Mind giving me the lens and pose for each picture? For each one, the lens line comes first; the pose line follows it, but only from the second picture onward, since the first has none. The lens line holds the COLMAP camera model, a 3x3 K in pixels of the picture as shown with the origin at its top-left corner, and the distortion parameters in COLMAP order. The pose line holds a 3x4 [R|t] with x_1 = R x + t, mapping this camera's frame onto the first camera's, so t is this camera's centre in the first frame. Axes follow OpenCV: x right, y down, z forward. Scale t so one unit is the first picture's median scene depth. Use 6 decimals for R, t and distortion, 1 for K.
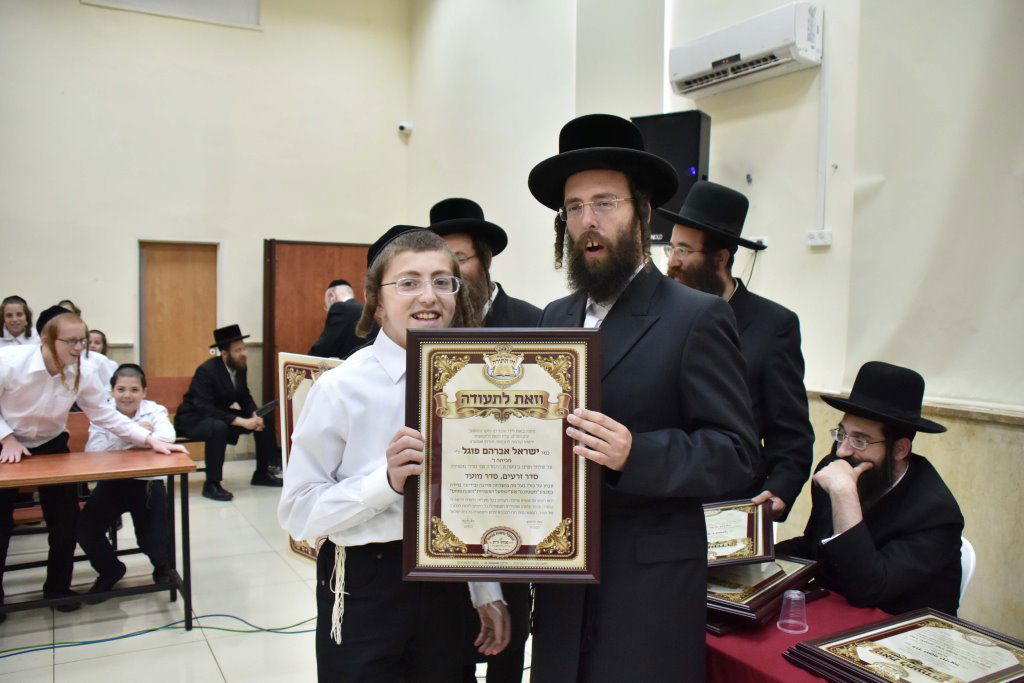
lens RADIAL K [[846.1, 0, 513.7], [0, 846.1, 341.2], [0, 0, 1]] dist [-0.099924, 0.079350]
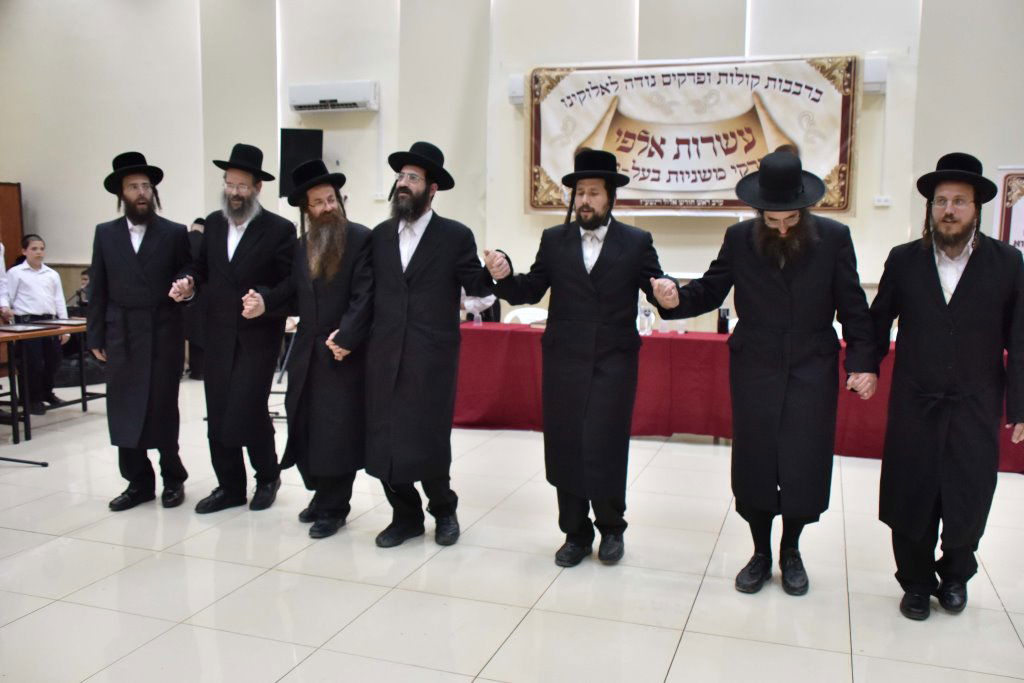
lens RADIAL K [[867.2, 0, 545.9], [0, 867.2, 323.9], [0, 0, 1]] dist [-0.034081, 0.036012]
pose [[0.748733, -0.080058, 0.658020, -0.731456], [0.033750, 0.995997, 0.082775, 0.027525], [-0.662012, -0.039768, 0.748437, -0.854541]]
